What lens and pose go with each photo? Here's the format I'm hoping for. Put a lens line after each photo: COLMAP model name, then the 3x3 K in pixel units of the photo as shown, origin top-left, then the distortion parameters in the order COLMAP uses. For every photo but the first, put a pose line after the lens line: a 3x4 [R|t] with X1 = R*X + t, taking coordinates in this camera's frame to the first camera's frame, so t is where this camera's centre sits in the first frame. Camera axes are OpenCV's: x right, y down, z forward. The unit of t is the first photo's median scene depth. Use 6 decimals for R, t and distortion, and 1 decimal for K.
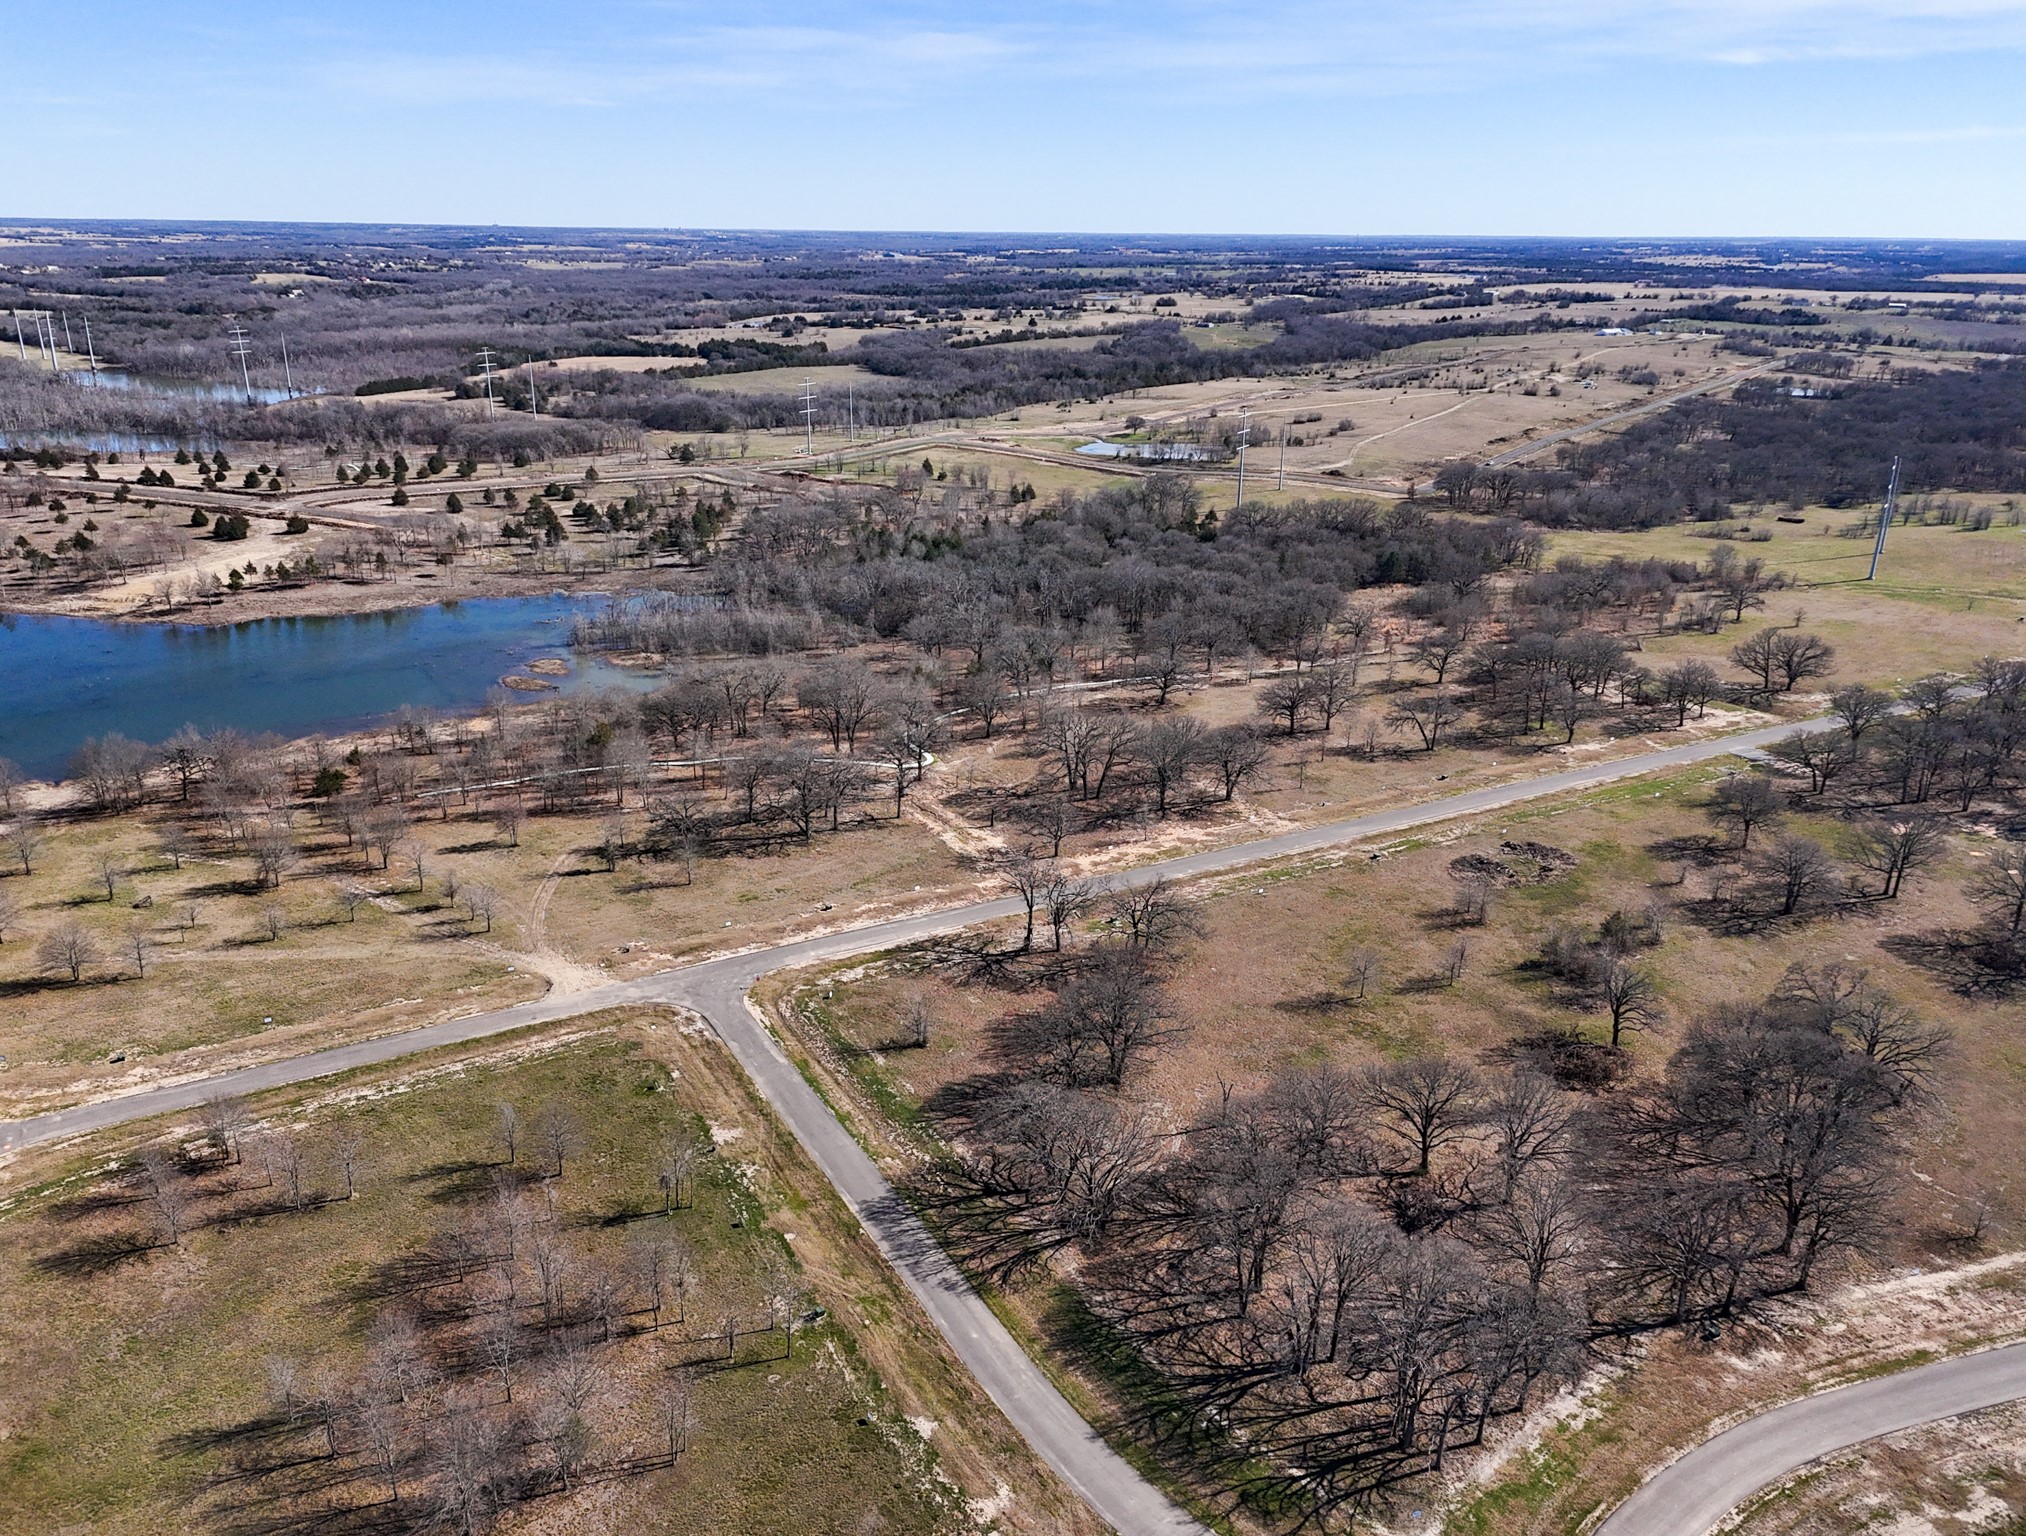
lens RADIAL K [[1530.1, 0, 989.8], [0, 1530.1, 771.8], [0, 0, 1]] dist [0.059771, -0.053513]
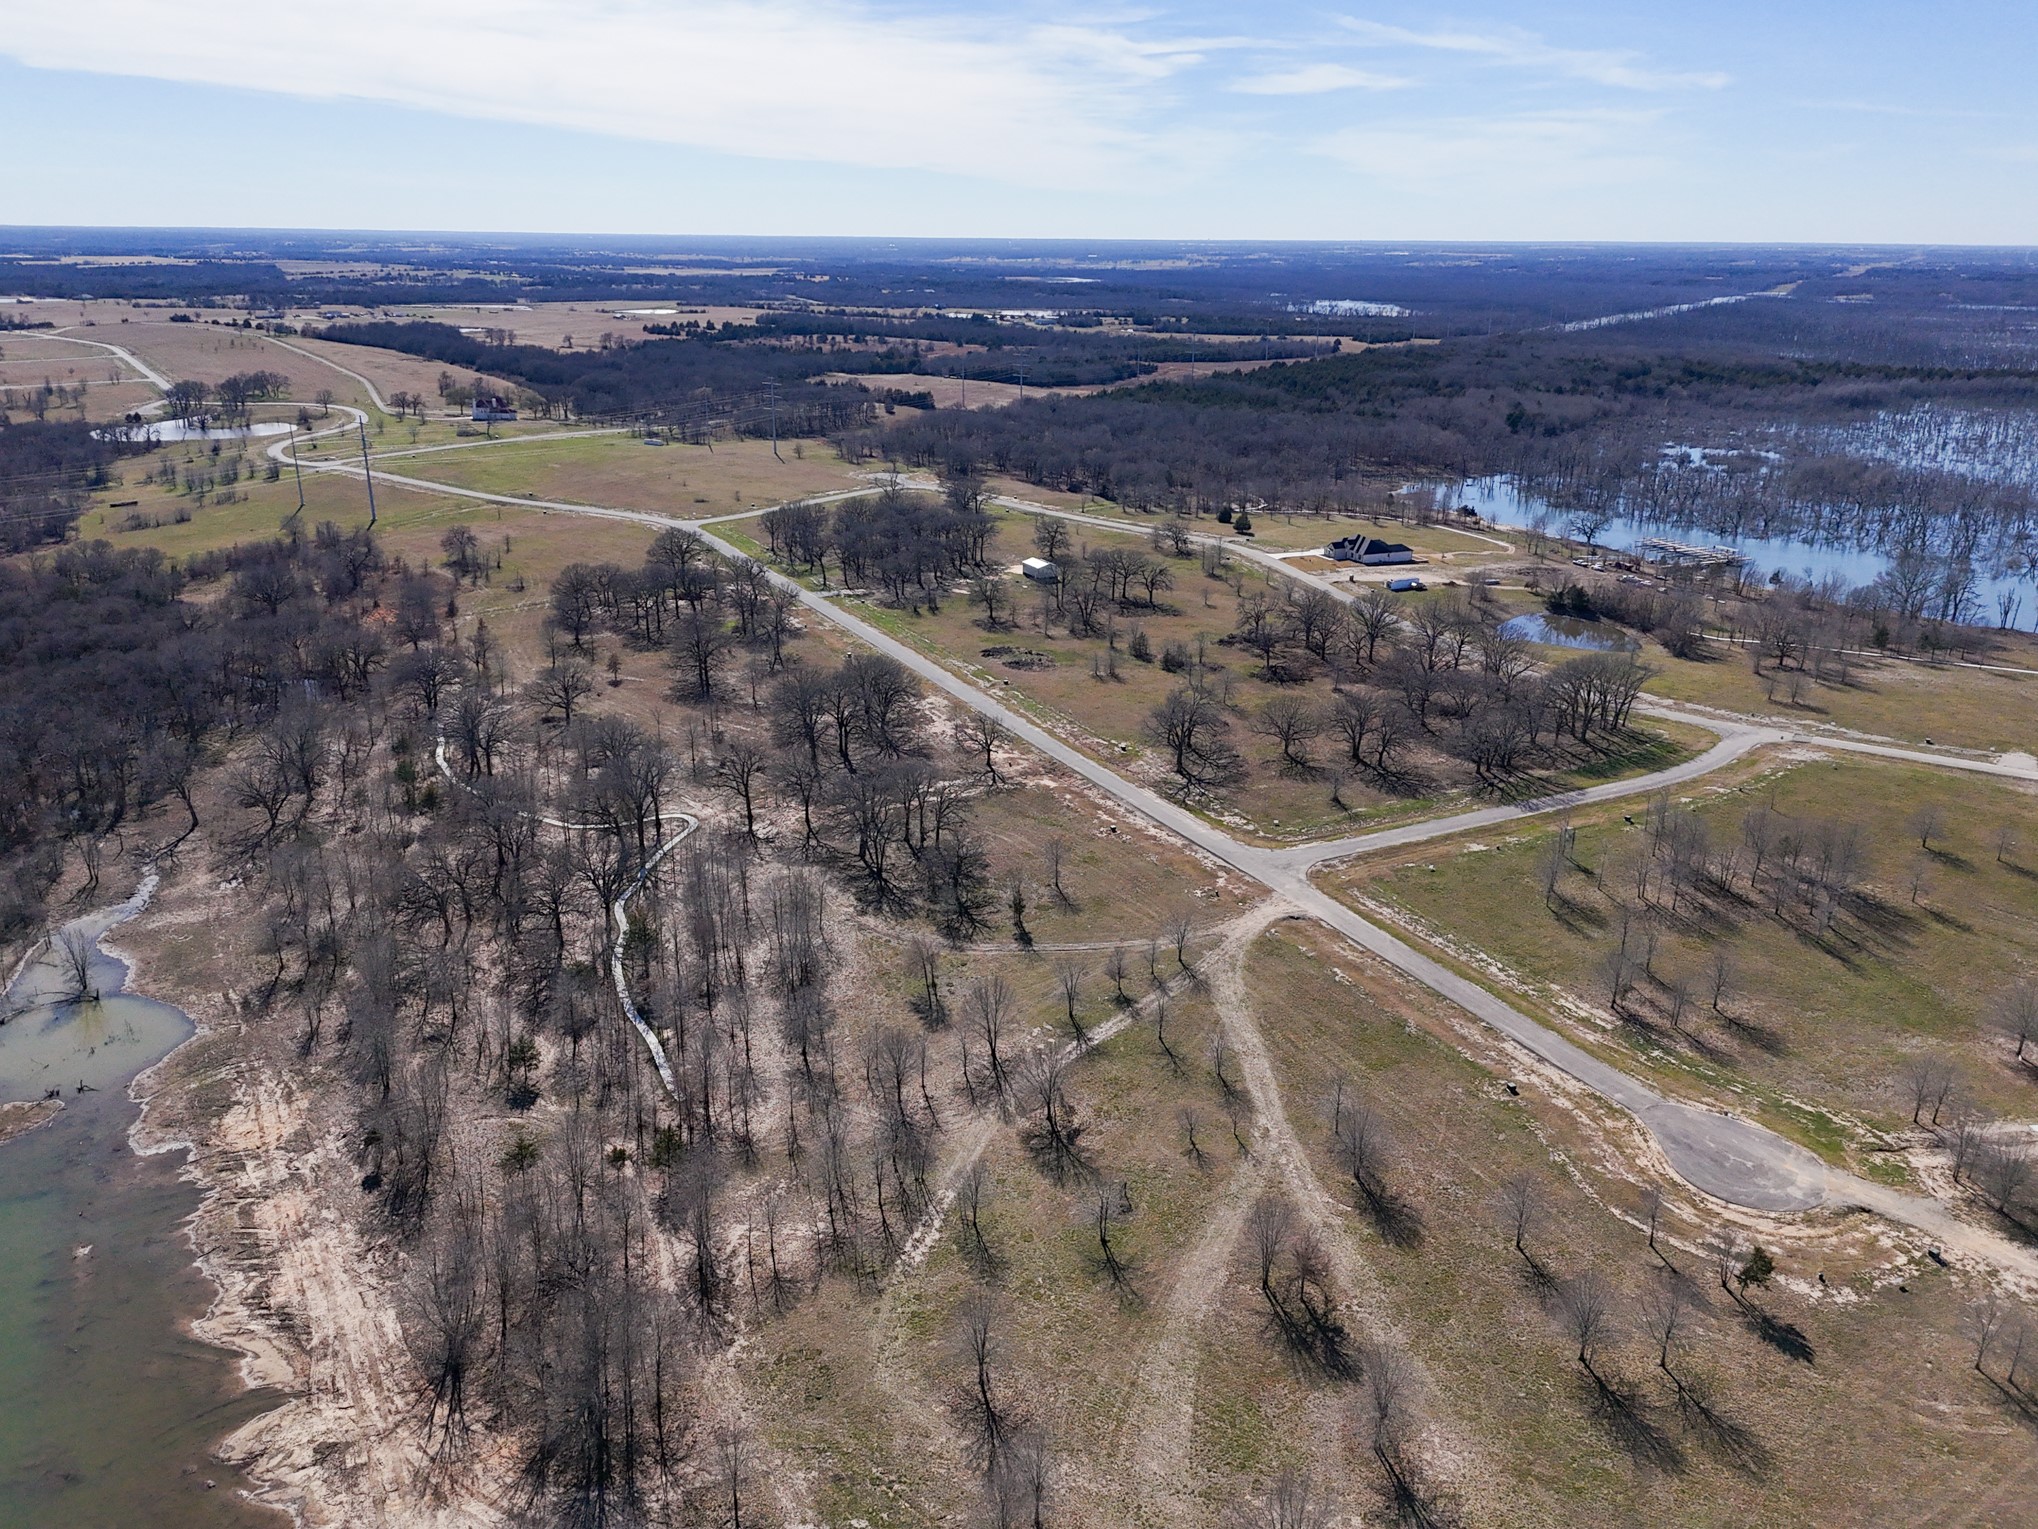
lens RADIAL K [[1496.2, 0, 1023.1], [0, 1496.2, 761.4], [0, 0, 1]] dist [0.061250, -0.055516]
pose [[0.015727, -0.341566, 0.939726, -0.985053], [0.326791, 0.889985, 0.318017, -0.288740], [-0.944966, 0.302093, 0.125618, 0.781265]]
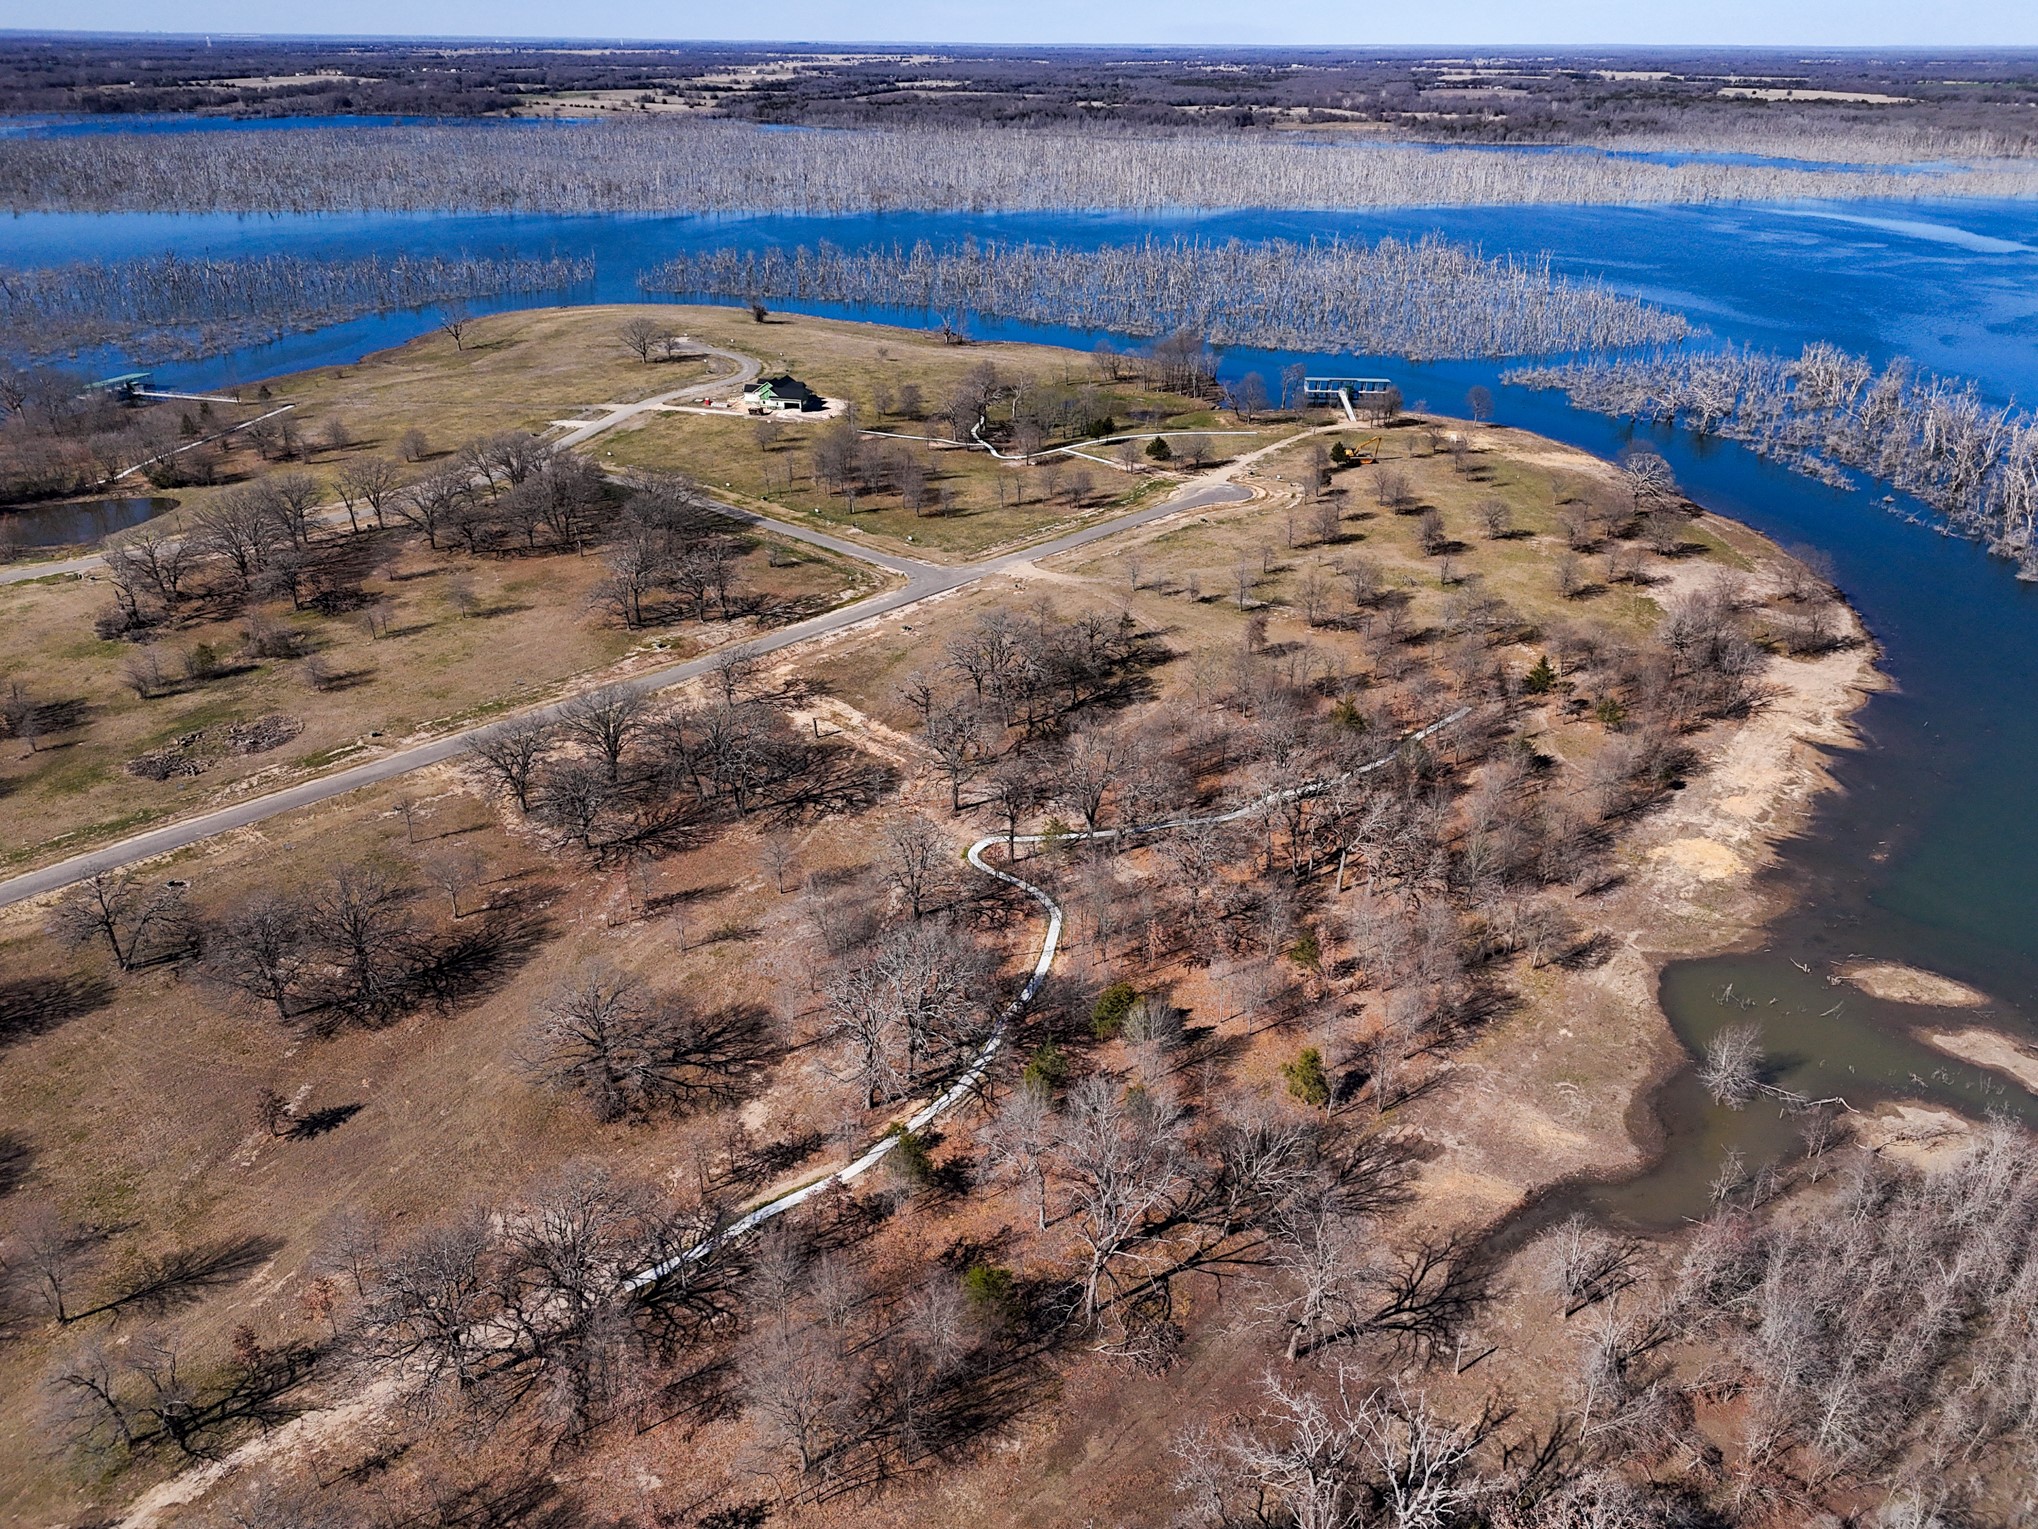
lens RADIAL K [[1496.2, 0, 1023.1], [0, 1496.2, 761.4], [0, 0, 1]] dist [0.061250, -0.055516]
pose [[-0.941848, 0.129058, -0.310268, 0.157821], [-0.129312, 0.713014, 0.689122, -0.563369], [0.310162, 0.689170, -0.654862, 1.607068]]
